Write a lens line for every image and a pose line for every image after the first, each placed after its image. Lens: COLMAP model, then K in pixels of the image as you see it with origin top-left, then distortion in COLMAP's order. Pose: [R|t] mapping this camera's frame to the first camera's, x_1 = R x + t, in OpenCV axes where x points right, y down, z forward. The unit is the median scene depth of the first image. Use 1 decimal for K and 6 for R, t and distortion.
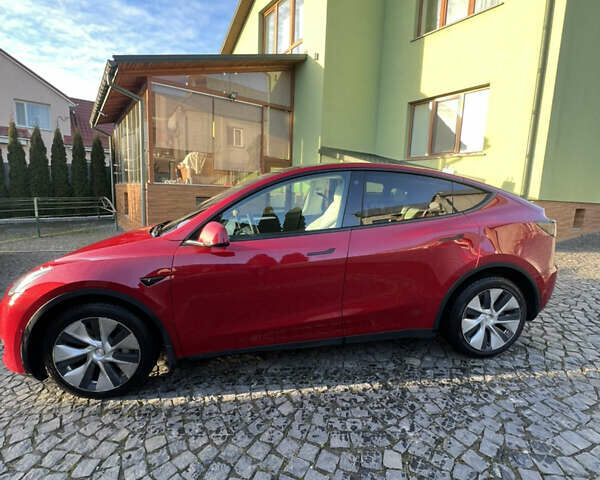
lens RADIAL K [[317.3, 0, 300.0], [0, 317.3, 240.0], [0, 0, 1]] dist [0.001604, 0.000552]
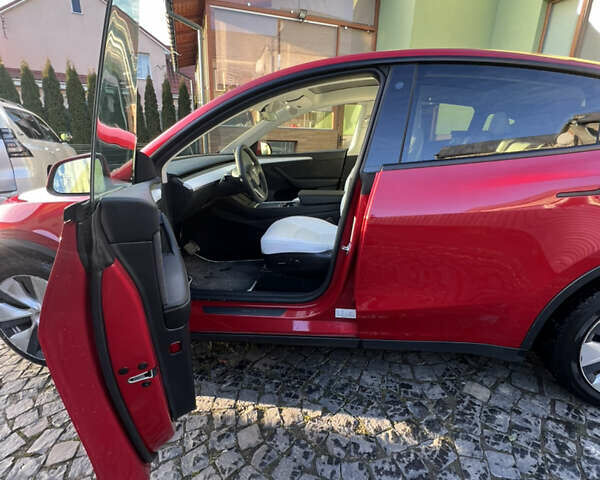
lens RADIAL K [[317.3, 0, 300.0], [0, 317.3, 240.0], [0, 0, 1]] dist [0.001604, 0.000552]
pose [[0.960528, 0.078971, -0.266739, 0.183867], [-0.037972, 0.987105, 0.155508, 0.007351], [0.275580, -0.139241, 0.951140, 0.391469]]
